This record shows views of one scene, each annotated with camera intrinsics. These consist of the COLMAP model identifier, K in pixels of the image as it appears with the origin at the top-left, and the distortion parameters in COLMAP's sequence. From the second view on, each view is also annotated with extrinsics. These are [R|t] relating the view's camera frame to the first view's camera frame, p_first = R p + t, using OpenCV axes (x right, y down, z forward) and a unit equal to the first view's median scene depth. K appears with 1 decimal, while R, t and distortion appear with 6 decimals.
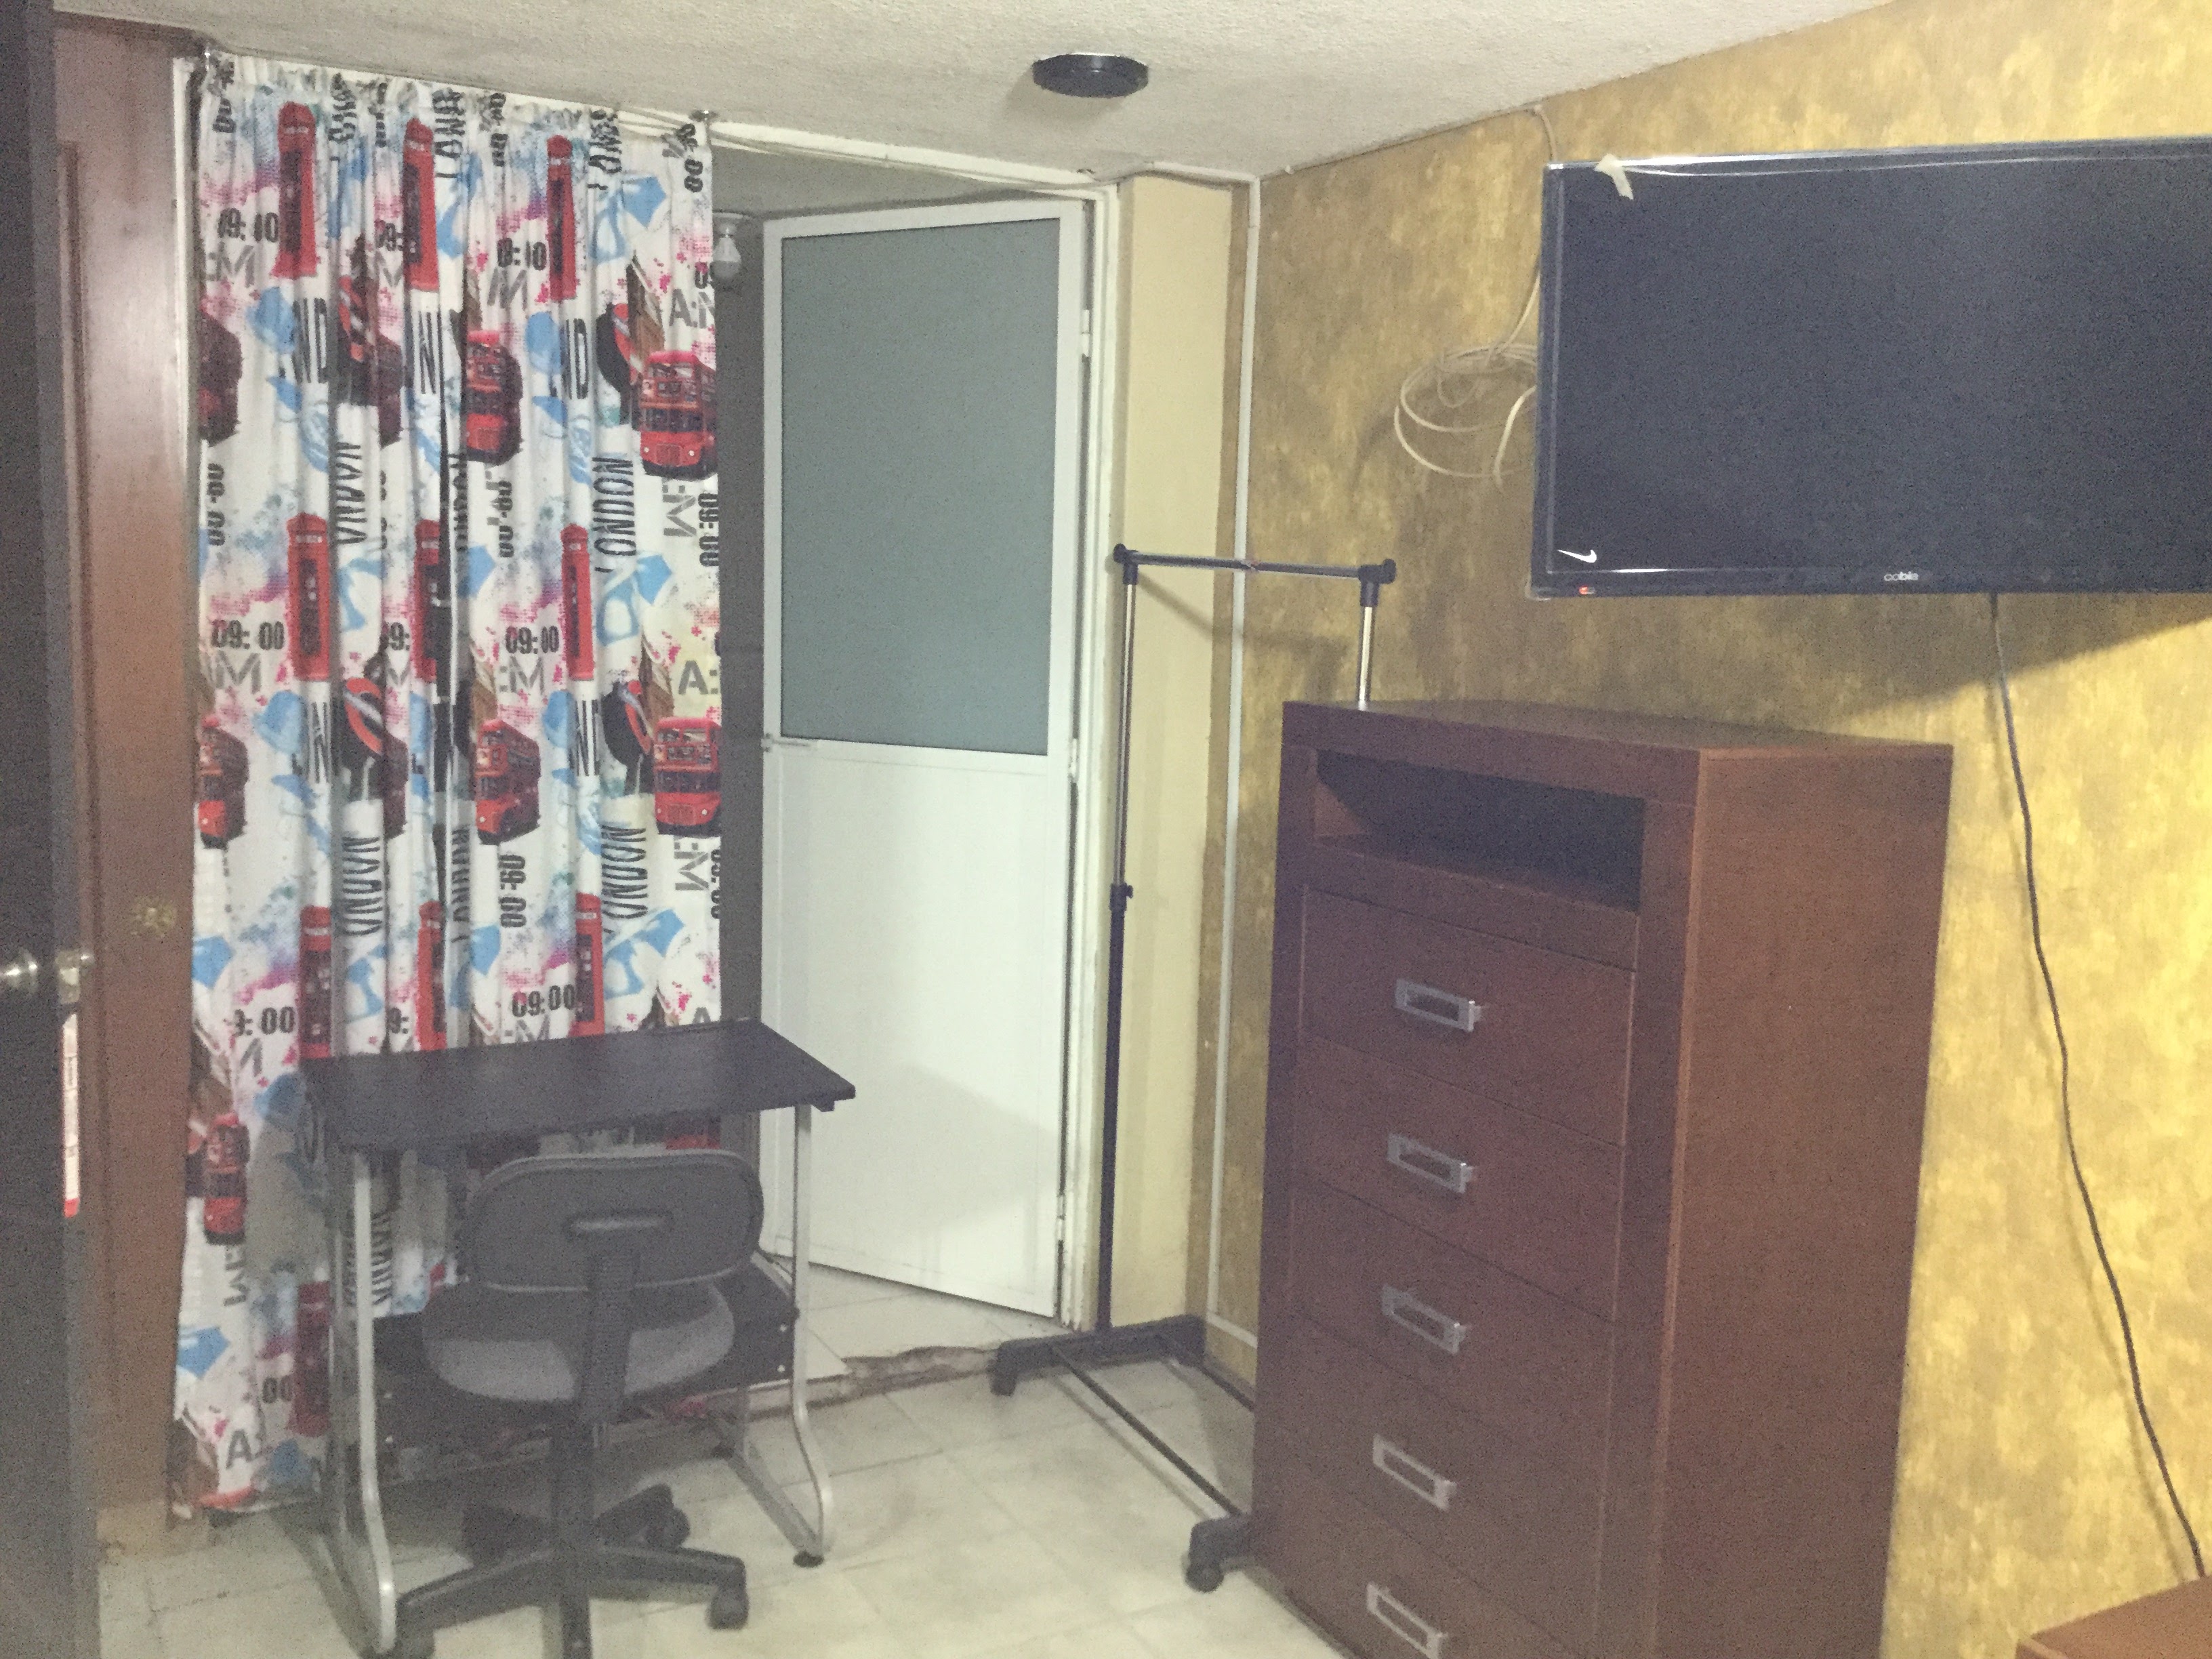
lens RADIAL K [[1998.9, 0, 1113.8], [0, 1998.9, 852.7], [0, 0, 1]] dist [0.085287, -0.147219]
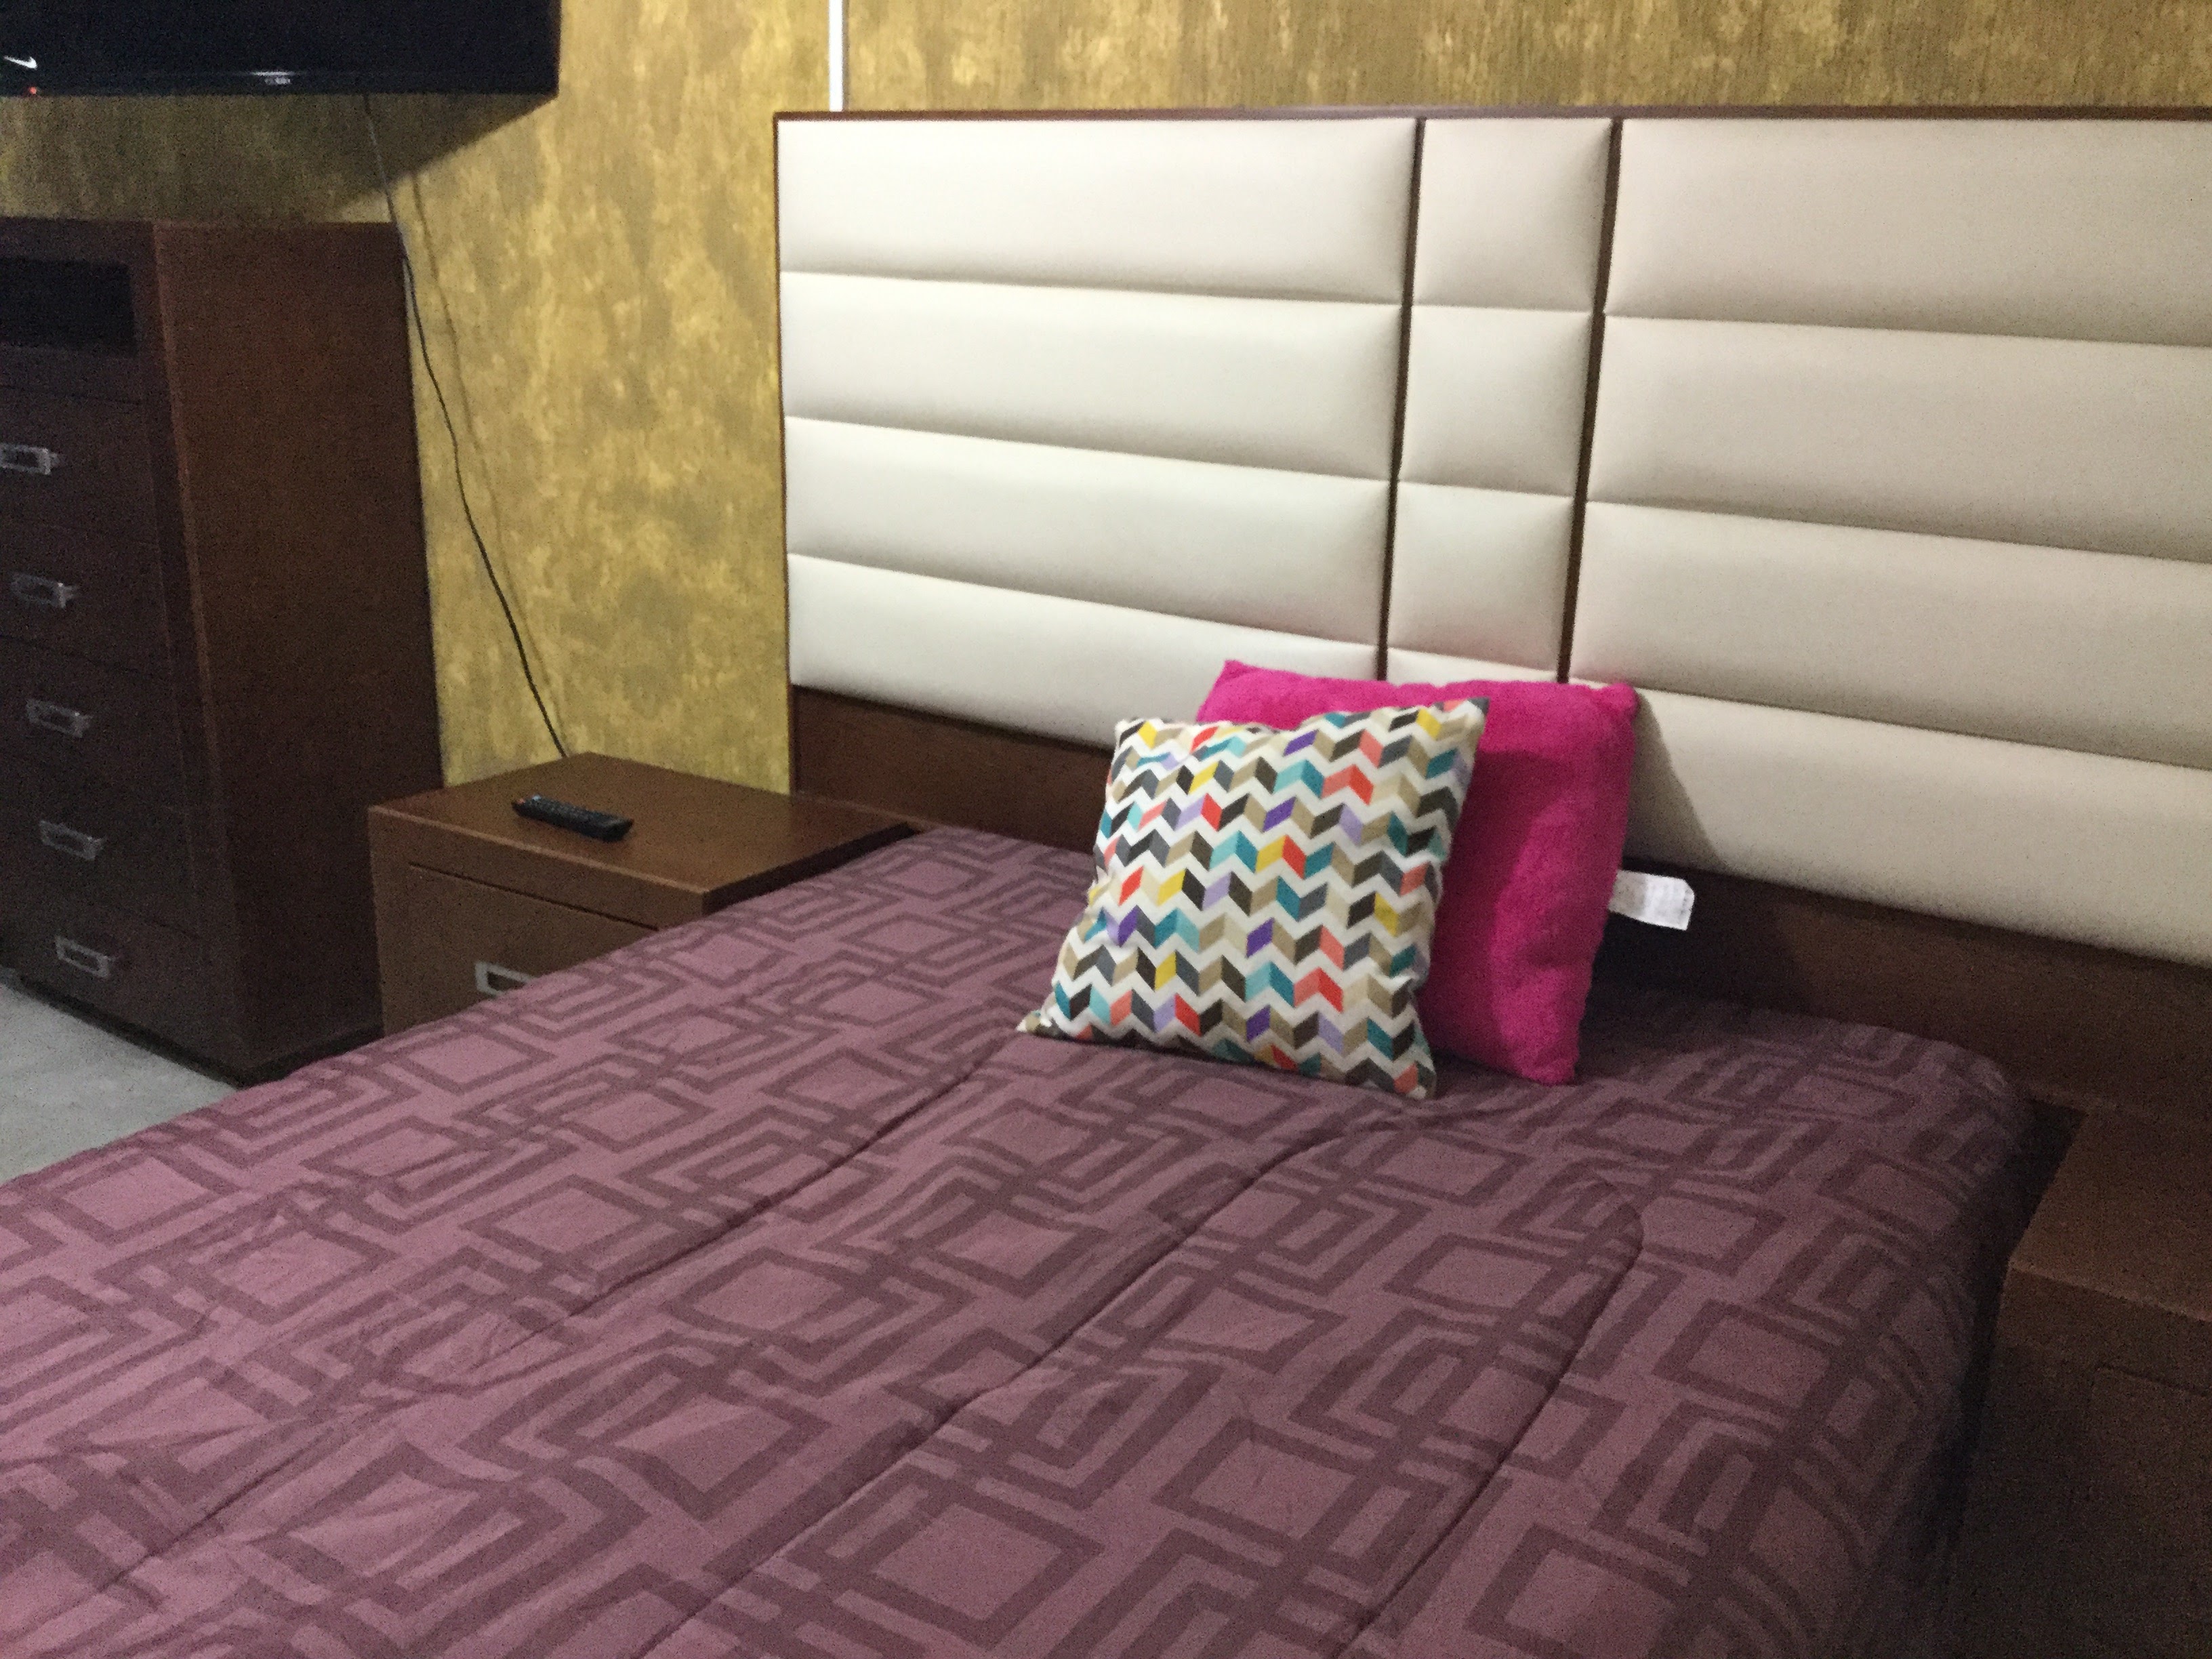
lens RADIAL K [[1998.9, 0, 1090.0], [0, 1998.9, 849.3], [0, 0, 1]] dist [0.085287, -0.147219]
pose [[0.905598, -0.136035, 0.401729, 0.184847], [0.062275, 0.979551, 0.191316, 0.095534], [-0.419539, -0.148238, 0.895551, -0.339578]]
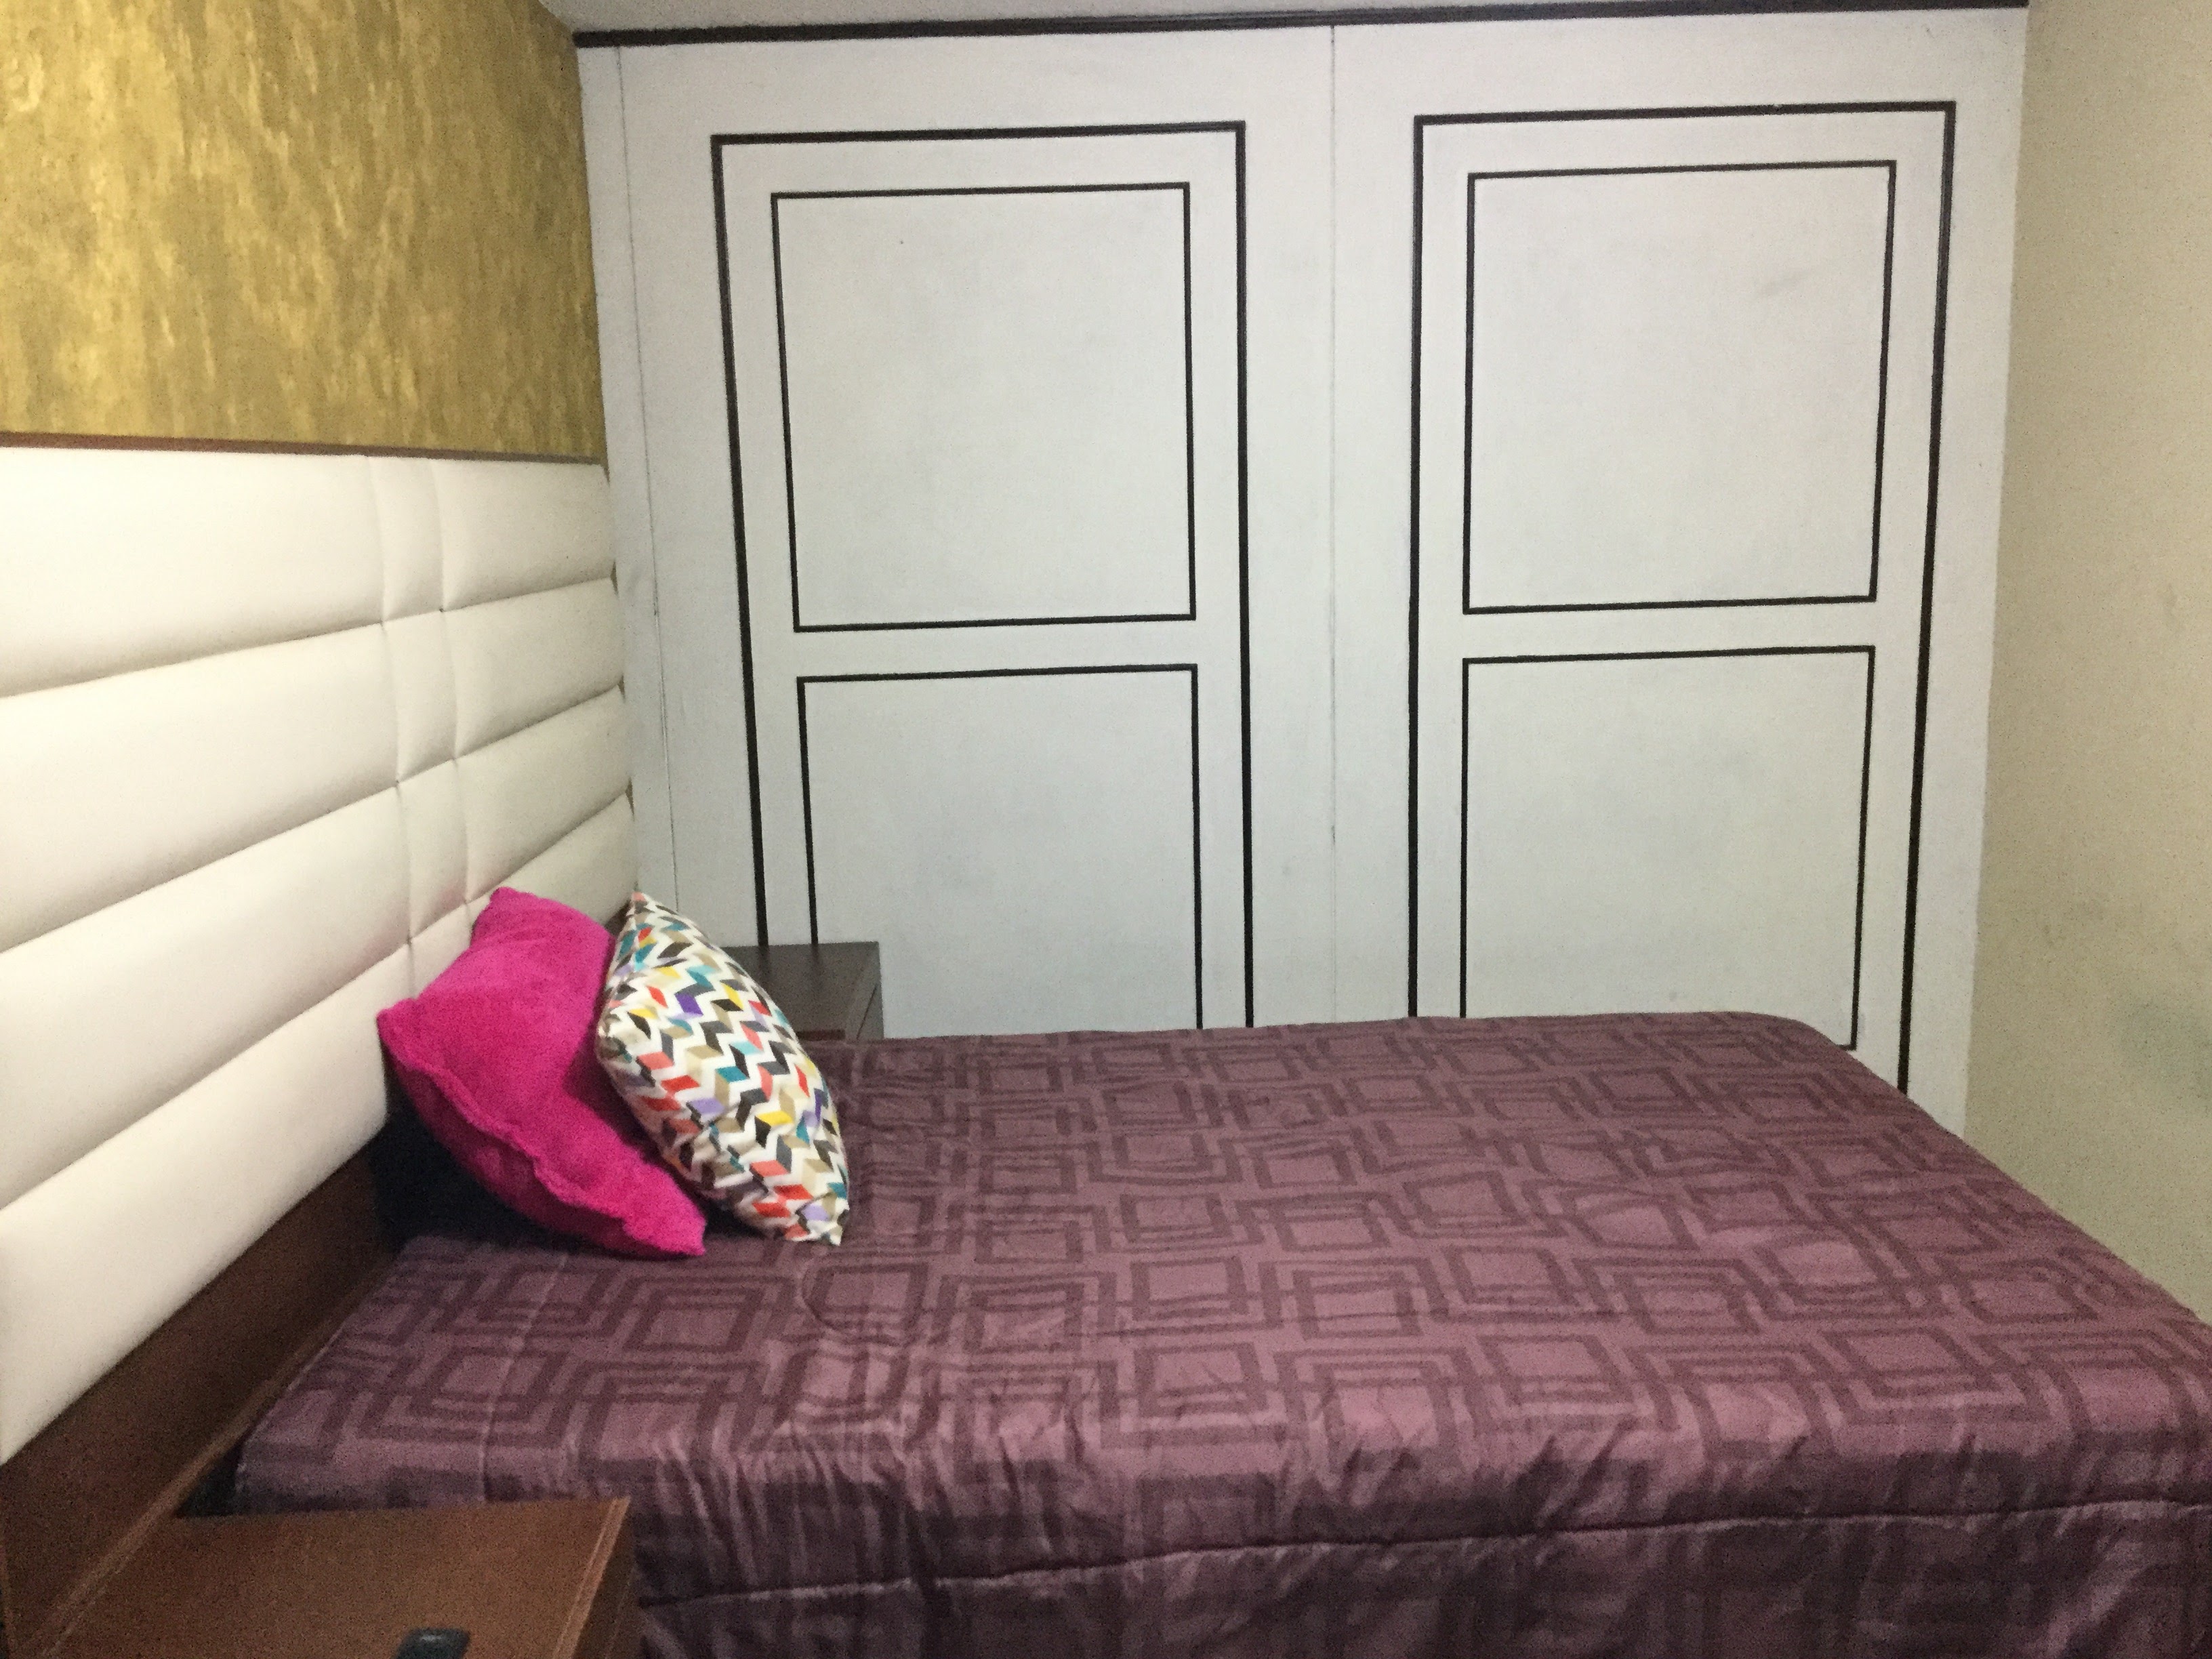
lens RADIAL K [[1998.9, 0, 1104.5], [0, 1998.9, 863.3], [0, 0, 1]] dist [0.085287, -0.147219]
pose [[-0.871053, -0.107947, 0.479181, -0.007234], [0.059487, 0.945188, 0.321061, -0.087816], [-0.487574, 0.308166, -0.816887, 0.767134]]
